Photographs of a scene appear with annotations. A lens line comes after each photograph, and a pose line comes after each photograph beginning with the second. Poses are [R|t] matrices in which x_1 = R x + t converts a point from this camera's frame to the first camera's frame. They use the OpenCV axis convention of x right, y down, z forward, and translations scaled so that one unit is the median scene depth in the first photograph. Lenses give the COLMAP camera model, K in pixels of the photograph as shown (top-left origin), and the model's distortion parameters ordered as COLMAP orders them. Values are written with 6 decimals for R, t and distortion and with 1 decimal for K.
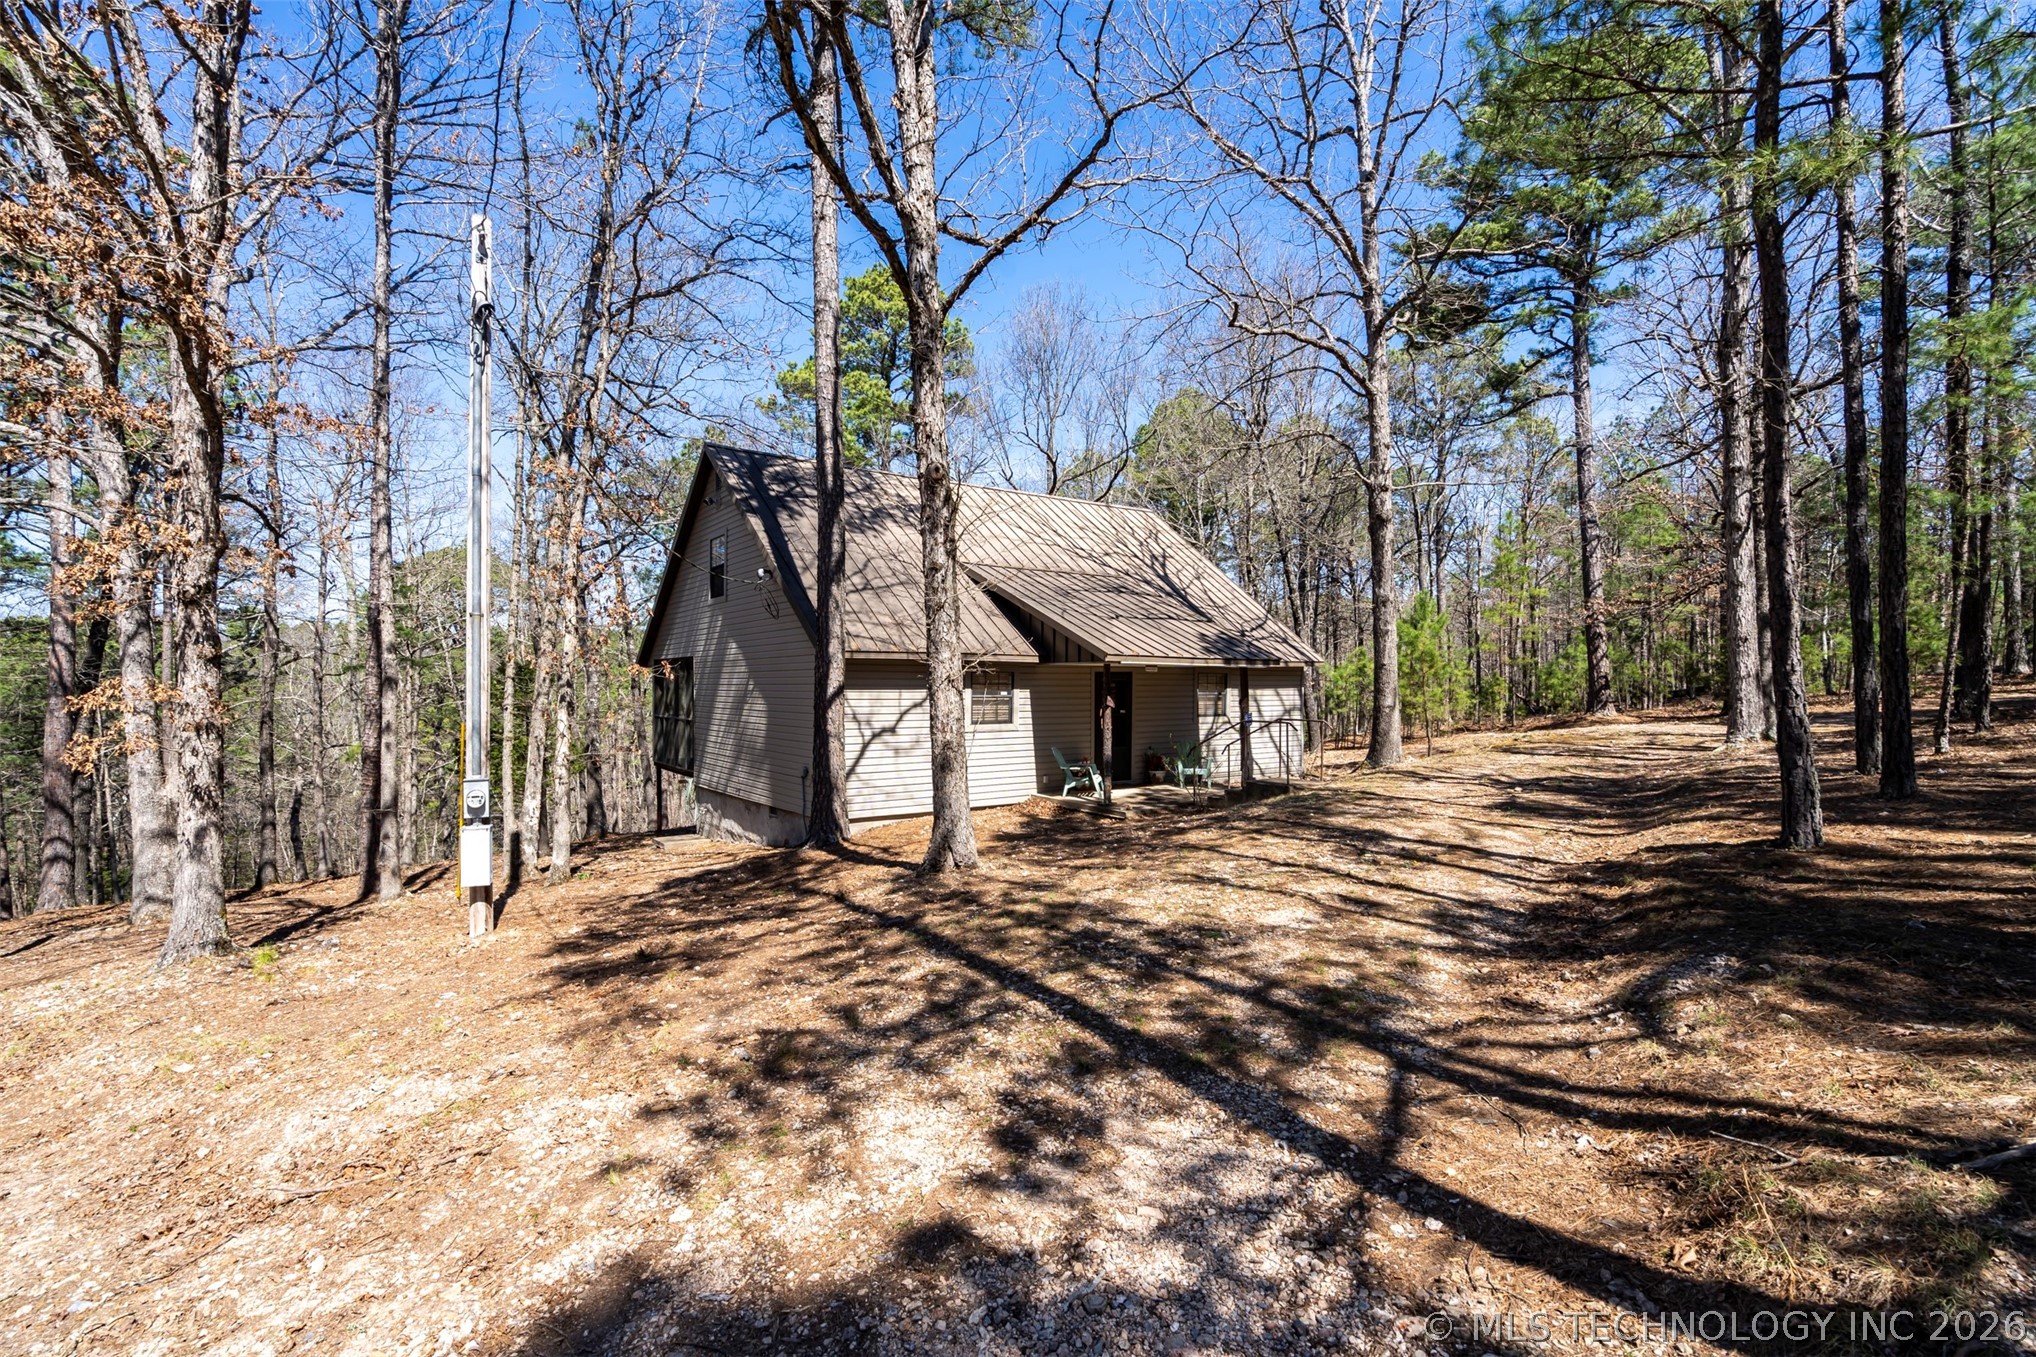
lens RADIAL K [[922.9, 0, 1024.1], [0, 922.9, 676.6], [0, 0, 1]] dist [-0.003171, 0.000764]
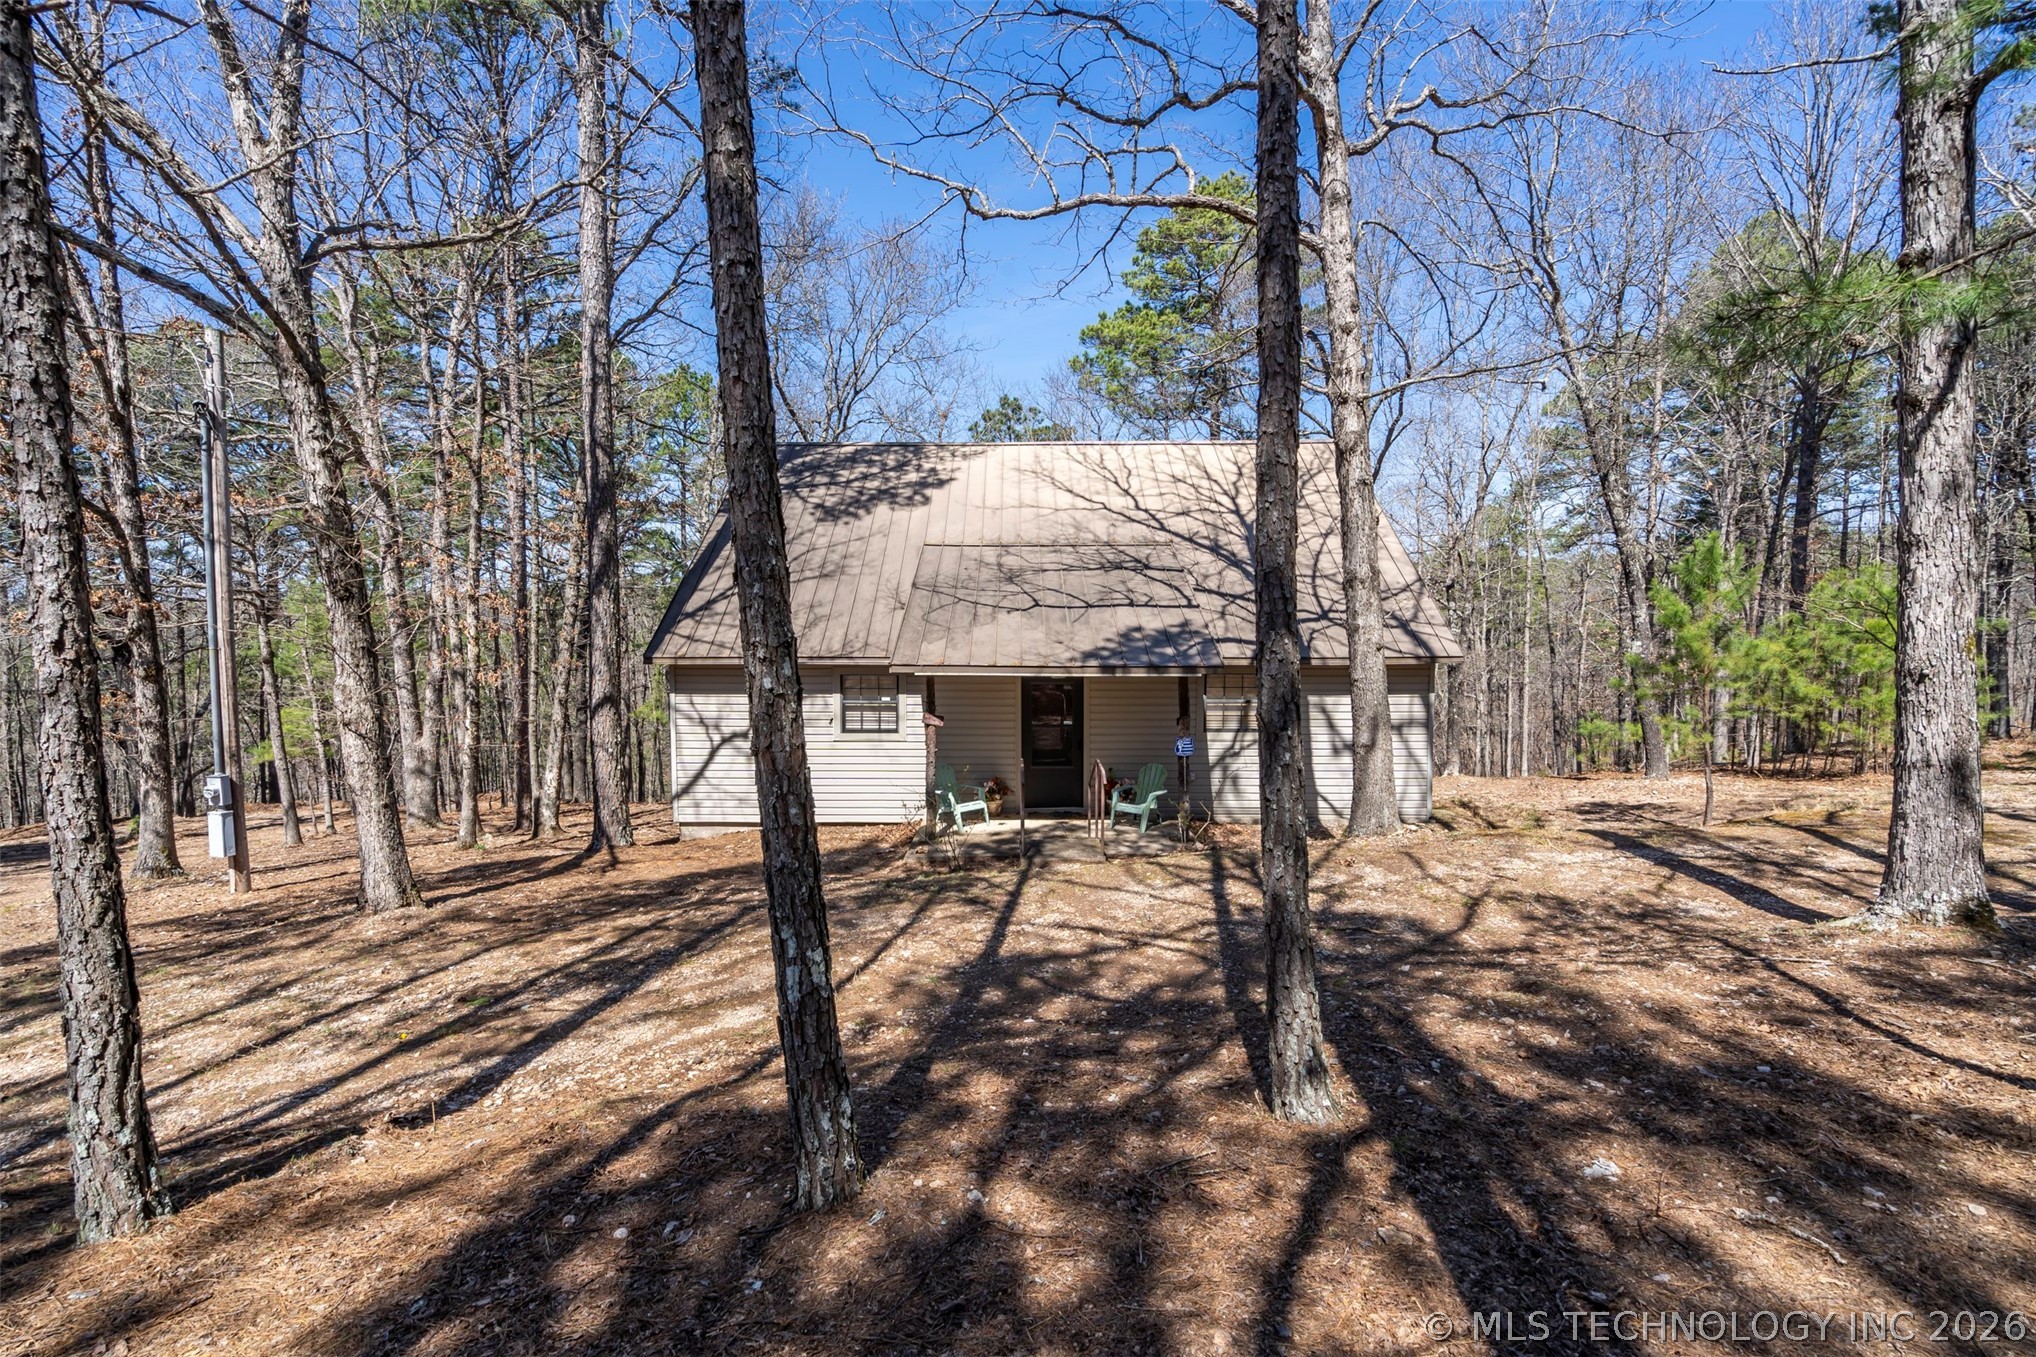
lens RADIAL K [[922.9, 0, 1018.3], [0, 922.9, 674.7], [0, 0, 1]] dist [-0.003171, 0.000764]
pose [[0.799467, 0.033082, -0.599798, 0.678675], [0.004959, 0.998085, 0.061660, -0.065651], [0.600689, -0.052270, 0.797772, 0.409534]]
